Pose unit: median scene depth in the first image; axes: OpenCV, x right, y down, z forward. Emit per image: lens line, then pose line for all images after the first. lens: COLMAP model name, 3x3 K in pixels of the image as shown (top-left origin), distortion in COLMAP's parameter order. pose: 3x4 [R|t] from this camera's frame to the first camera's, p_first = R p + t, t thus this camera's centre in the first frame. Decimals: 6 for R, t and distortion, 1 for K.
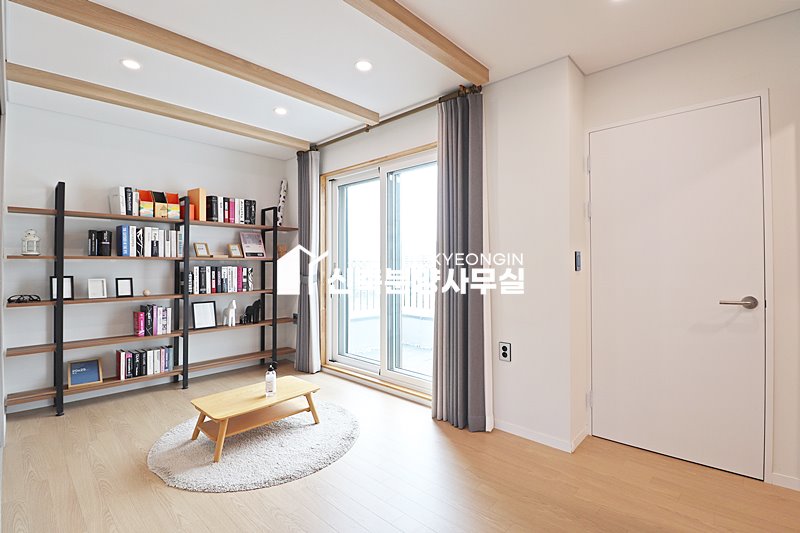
lens RADIAL K [[371.8, 0, 399.4], [0, 371.8, 259.4], [0, 0, 1]] dist [0.000839, -0.014463]
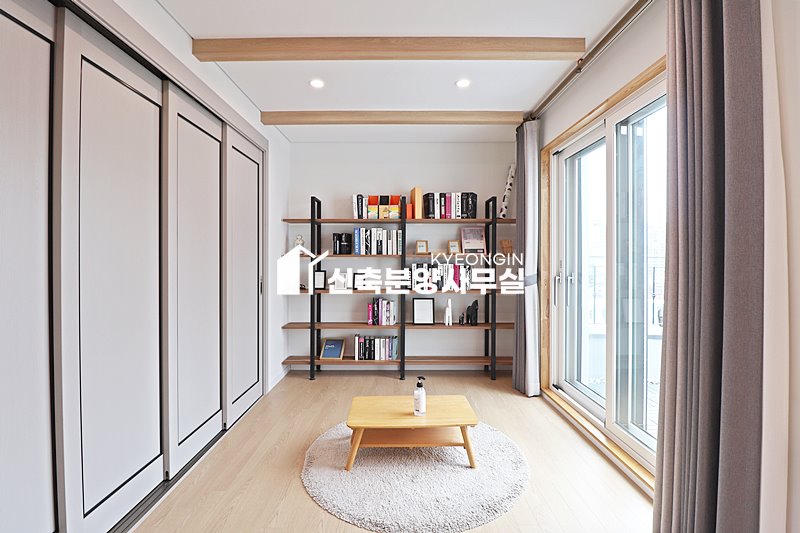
lens RADIAL K [[371.8, 0, 399.4], [0, 371.8, 259.4], [0, 0, 1]] dist [0.000839, -0.014463]
pose [[0.689728, 0.003331, -0.724061, 0.182714], [0.007698, 0.999899, 0.011932, -0.005533], [0.724028, -0.013804, 0.689633, 0.275142]]
